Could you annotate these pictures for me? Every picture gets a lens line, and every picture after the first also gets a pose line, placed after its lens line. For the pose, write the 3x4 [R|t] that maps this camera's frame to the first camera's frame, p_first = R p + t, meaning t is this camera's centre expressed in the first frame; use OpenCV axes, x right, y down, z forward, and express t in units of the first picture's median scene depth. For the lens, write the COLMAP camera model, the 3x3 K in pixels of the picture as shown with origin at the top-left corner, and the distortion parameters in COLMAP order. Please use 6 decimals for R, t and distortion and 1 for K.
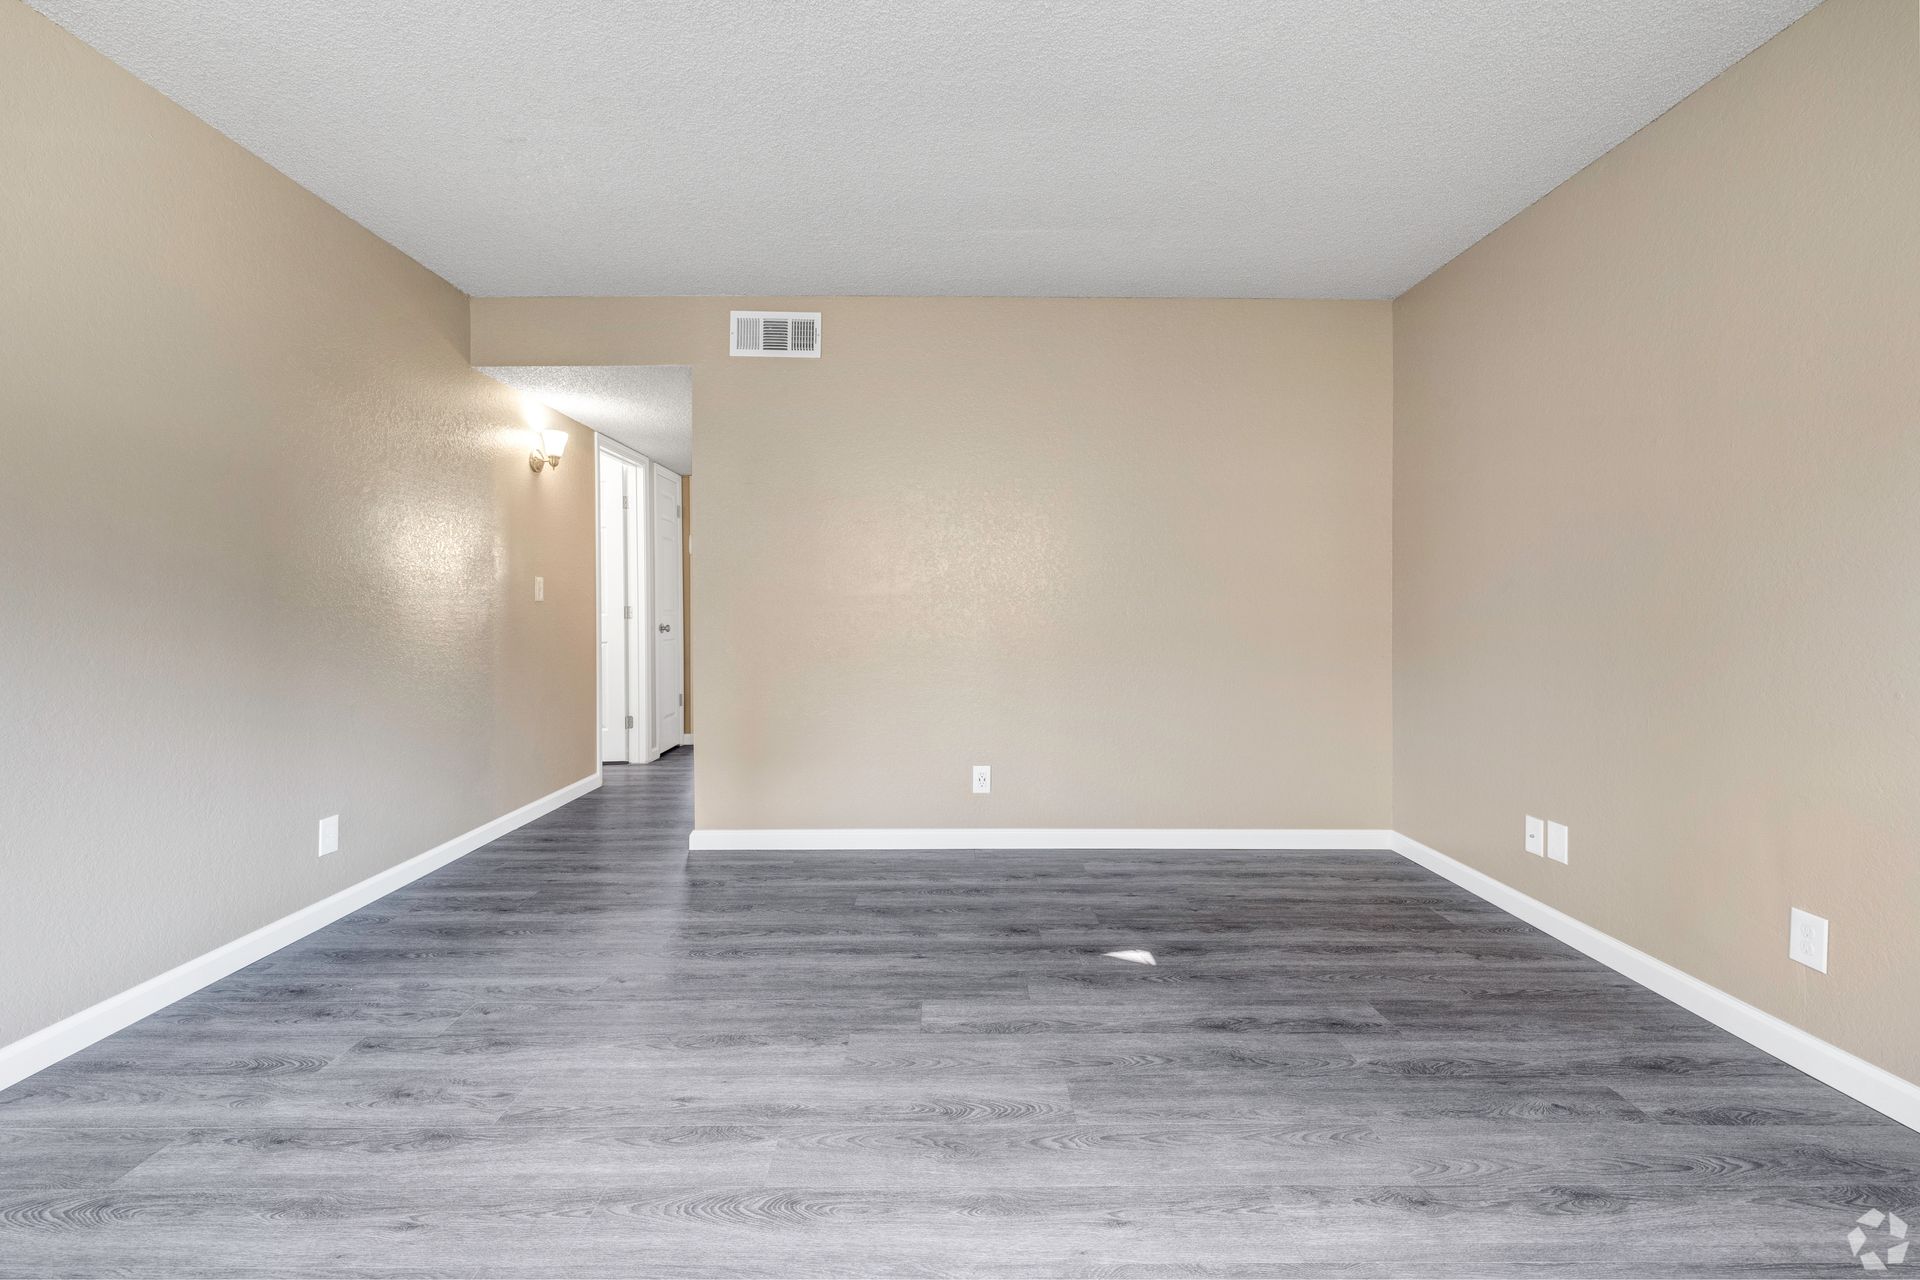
lens RADIAL K [[820.8, 0, 954.8], [0, 820.8, 631.3], [0, 0, 1]] dist [0.003496, 0.000021]
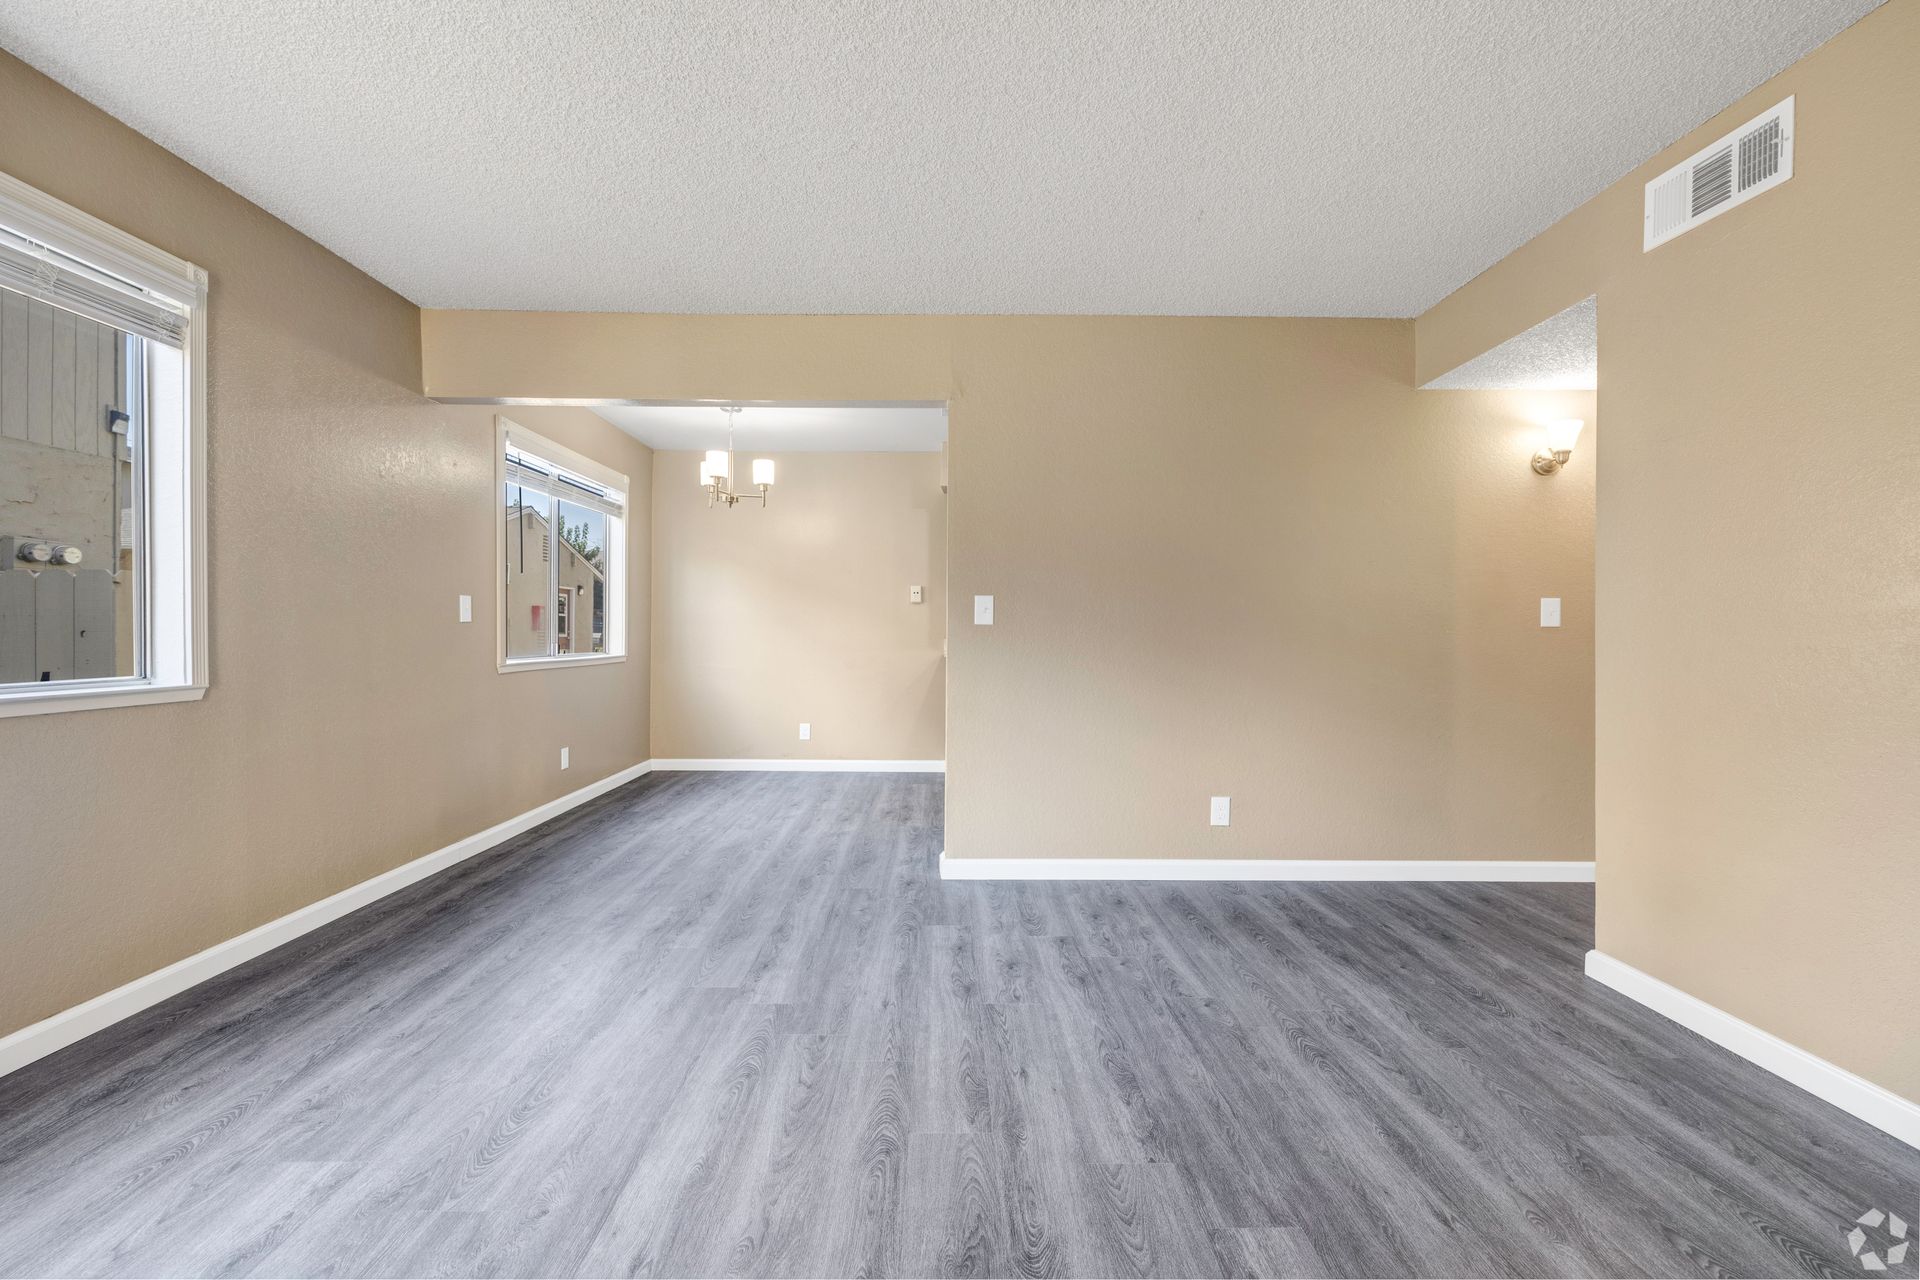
lens RADIAL K [[820.8, 0, 952.5], [0, 820.8, 635.4], [0, 0, 1]] dist [0.003496, 0.000021]
pose [[-0.012983, 0.002515, -0.999913, 0.557142], [-0.032058, 0.999482, 0.002930, -0.015424], [0.999402, 0.032093, -0.012895, 0.642394]]
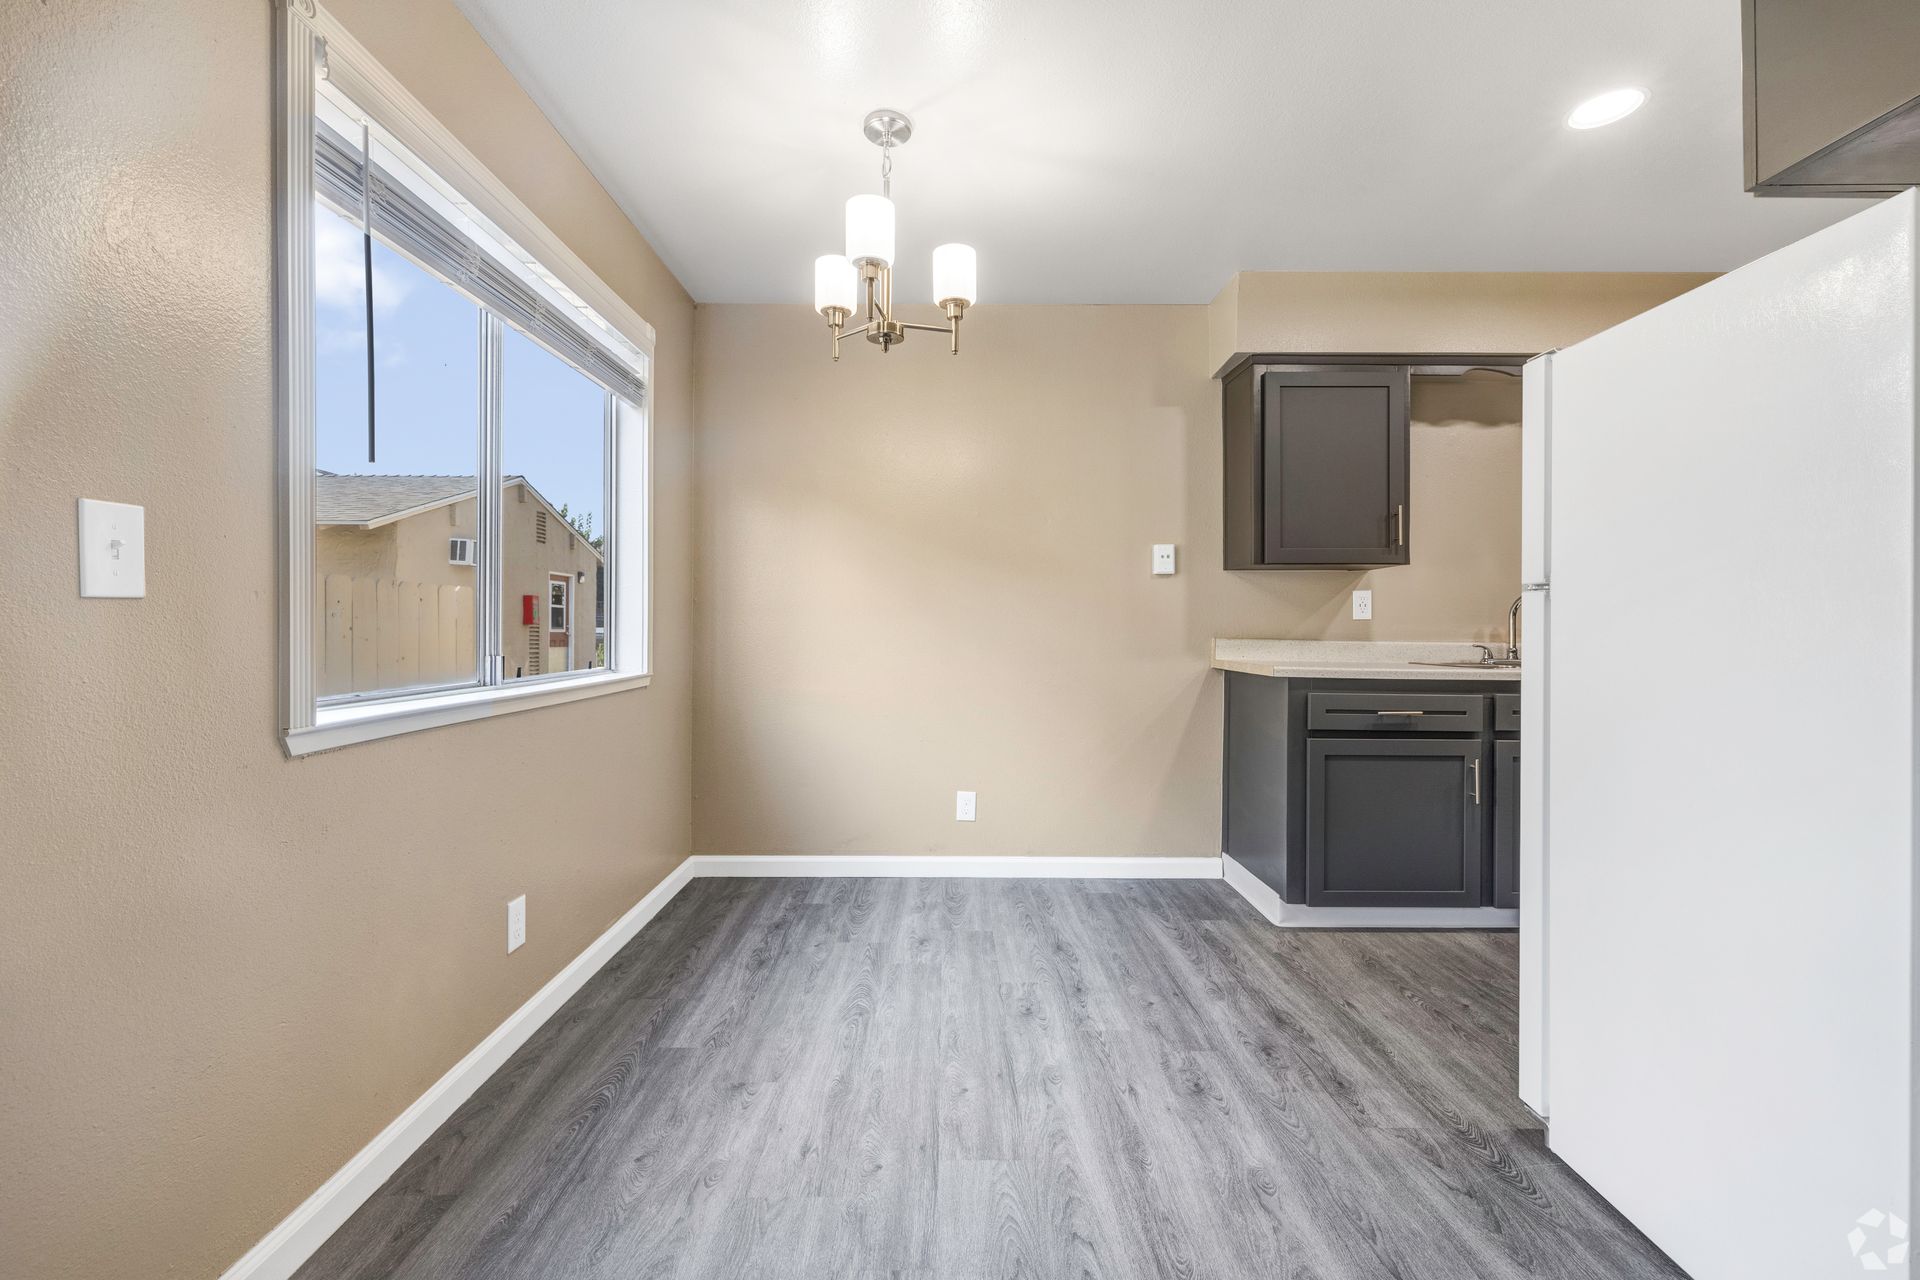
lens RADIAL K [[820.8, 0, 956.1], [0, 820.8, 629.9], [0, 0, 1]] dist [0.003496, 0.000021]
pose [[-0.014932, 0.003559, -0.999882, 0.509950], [-0.030152, 0.999537, 0.004008, -0.014936], [0.999434, 0.030209, -0.014818, 0.621786]]
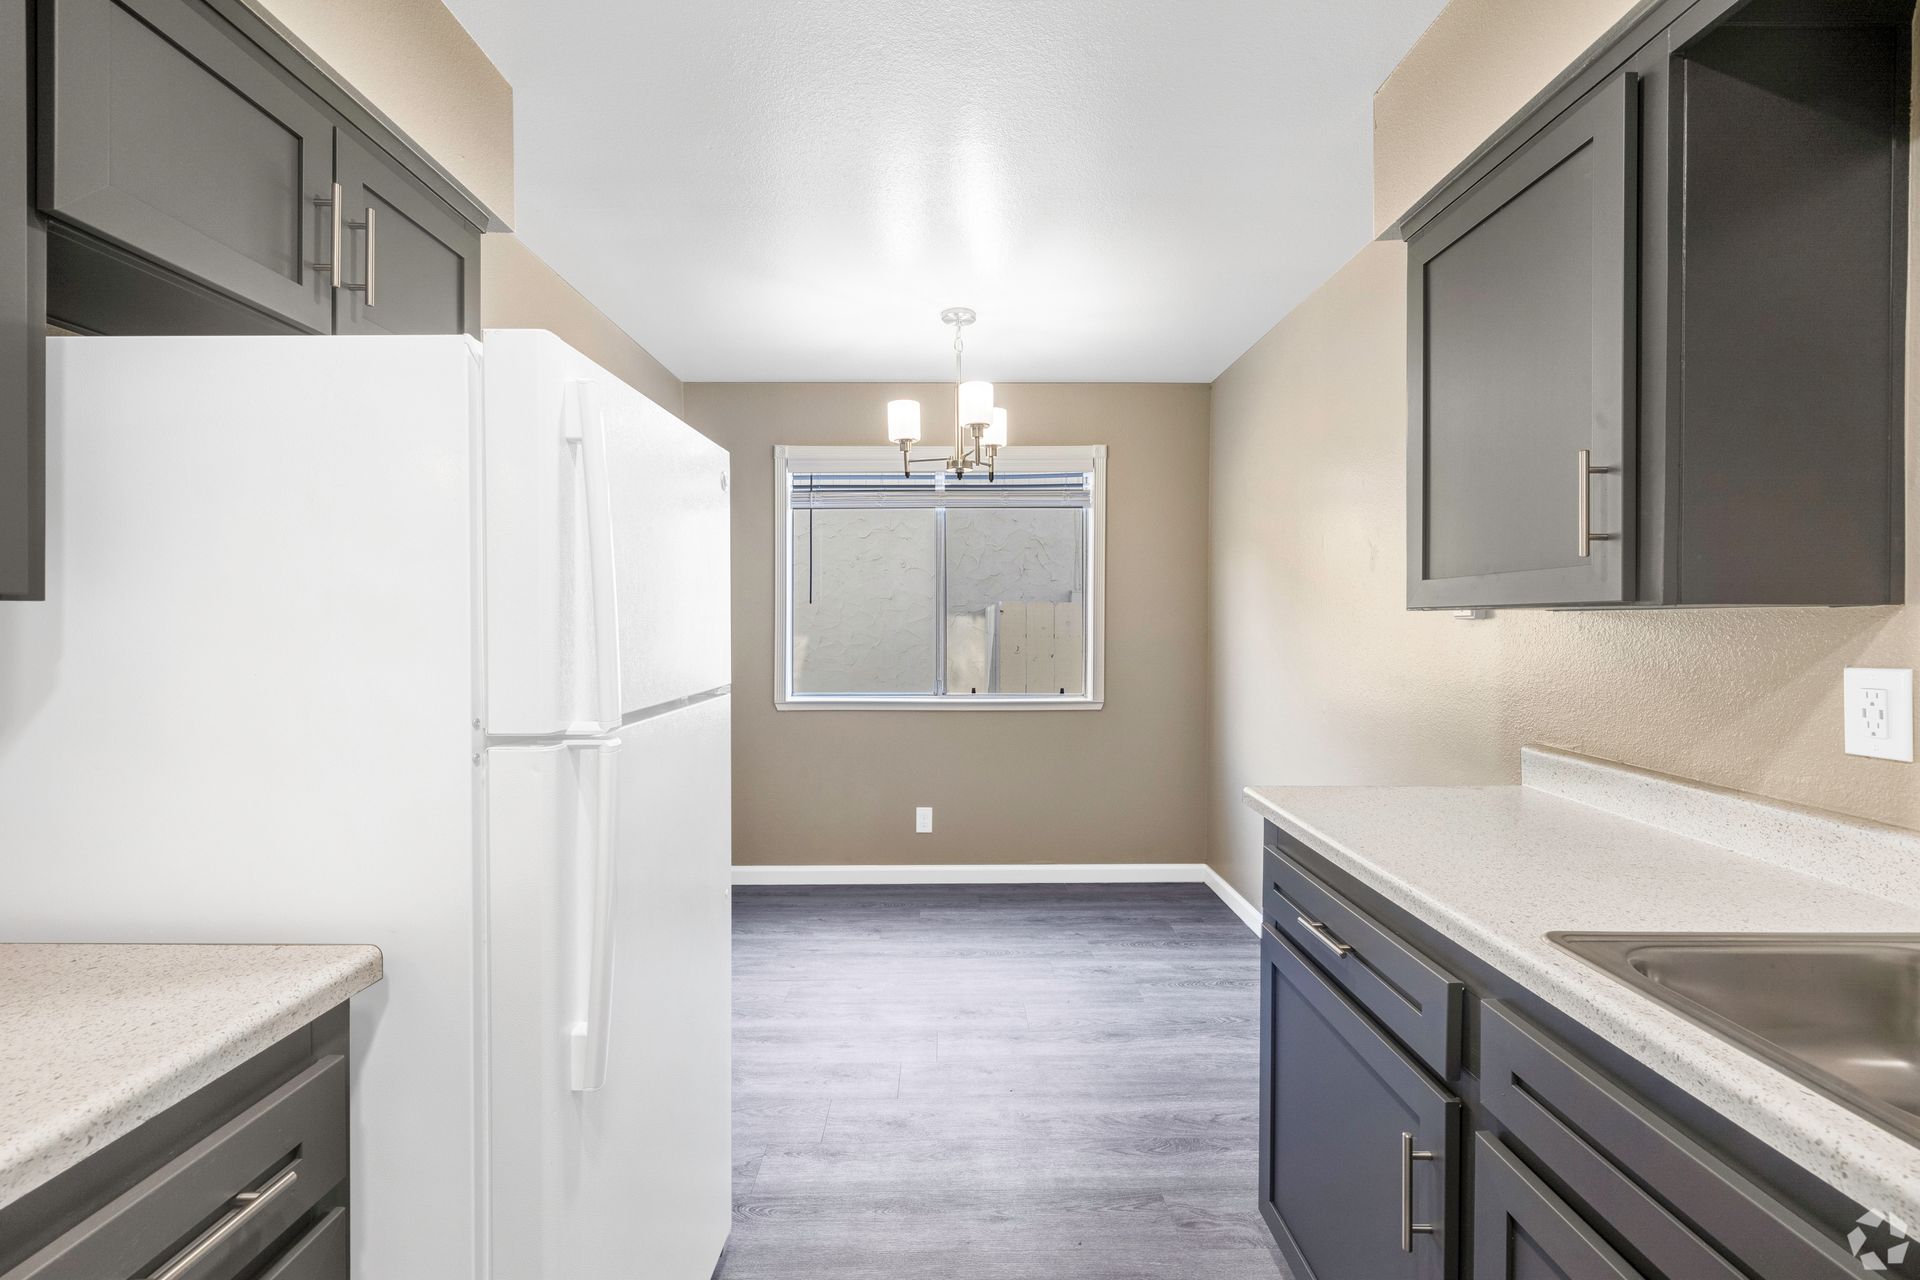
lens RADIAL K [[818.3, 0, 956.9], [0, 818.3, 628.1], [0, 0, 1]] dist [-0.003669, 0.000125]
pose [[-0.999793, -0.002074, 0.020237, 0.470337], [-0.001308, 0.999286, 0.037770, -0.020228], [-0.020301, 0.037735, -0.999082, 0.670927]]
